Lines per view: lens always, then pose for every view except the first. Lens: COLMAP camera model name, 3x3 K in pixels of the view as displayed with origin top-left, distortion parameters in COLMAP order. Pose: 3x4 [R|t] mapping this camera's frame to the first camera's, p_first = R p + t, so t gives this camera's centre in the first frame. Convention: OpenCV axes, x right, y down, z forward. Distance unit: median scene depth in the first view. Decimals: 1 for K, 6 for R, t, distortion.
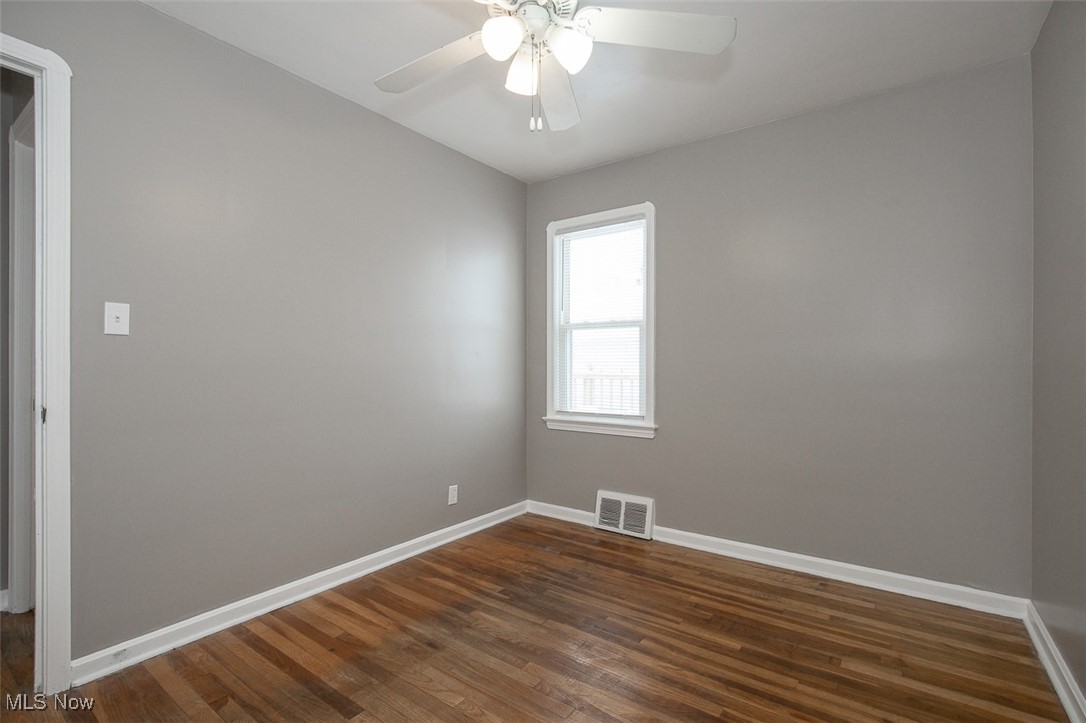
lens RADIAL K [[497.4, 0, 546.6], [0, 497.4, 367.1], [0, 0, 1]] dist [-0.012896, 0.003749]
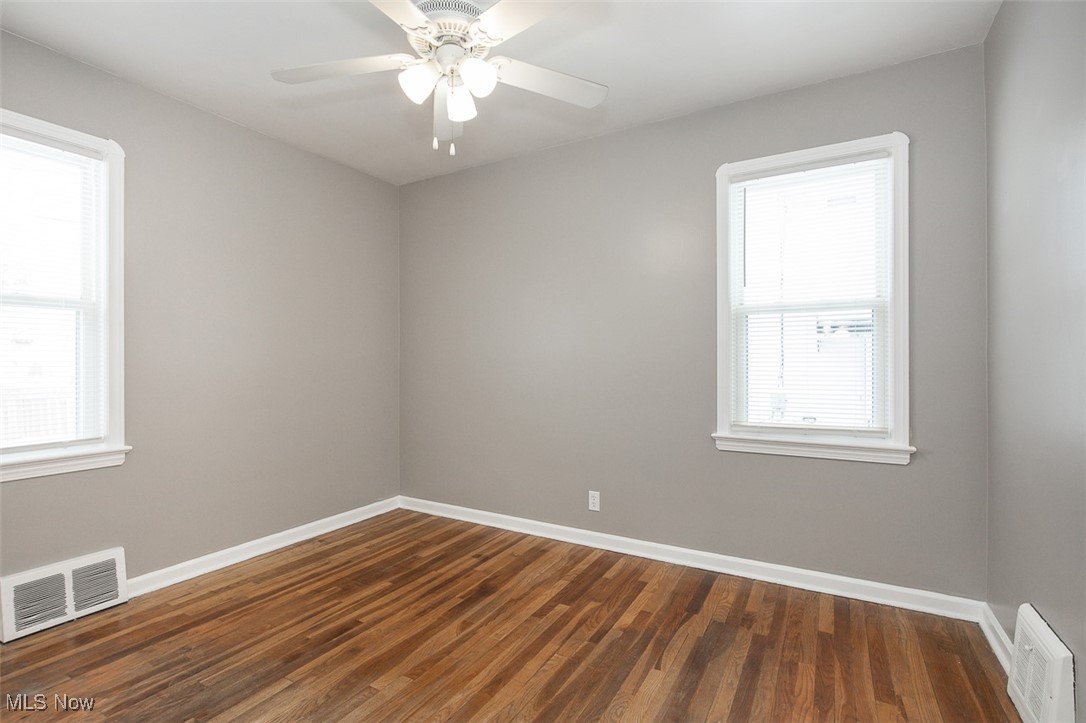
lens RADIAL K [[497.4, 0, 543.5], [0, 497.4, 361.6], [0, 0, 1]] dist [-0.012896, 0.003749]
pose [[-0.092465, -0.003306, 0.995710, -0.780611], [0.006987, 0.999968, 0.003969, -0.011343], [-0.995691, 0.007324, -0.092439, 0.597725]]
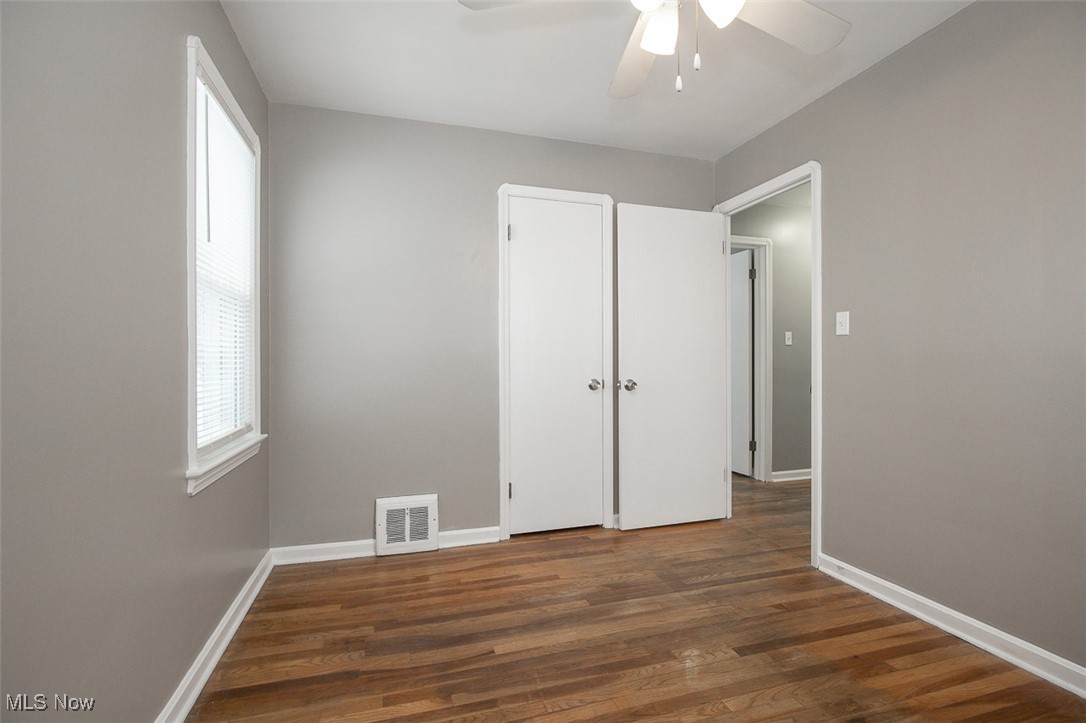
lens RADIAL K [[497.4, 0, 542.8], [0, 497.4, 369.2], [0, 0, 1]] dist [-0.012896, 0.003749]
pose [[-0.613247, 0.008219, -0.789849, 0.549664], [-0.002359, 0.999922, 0.012236, 0.010098], [0.789888, 0.009367, -0.613180, 0.899297]]
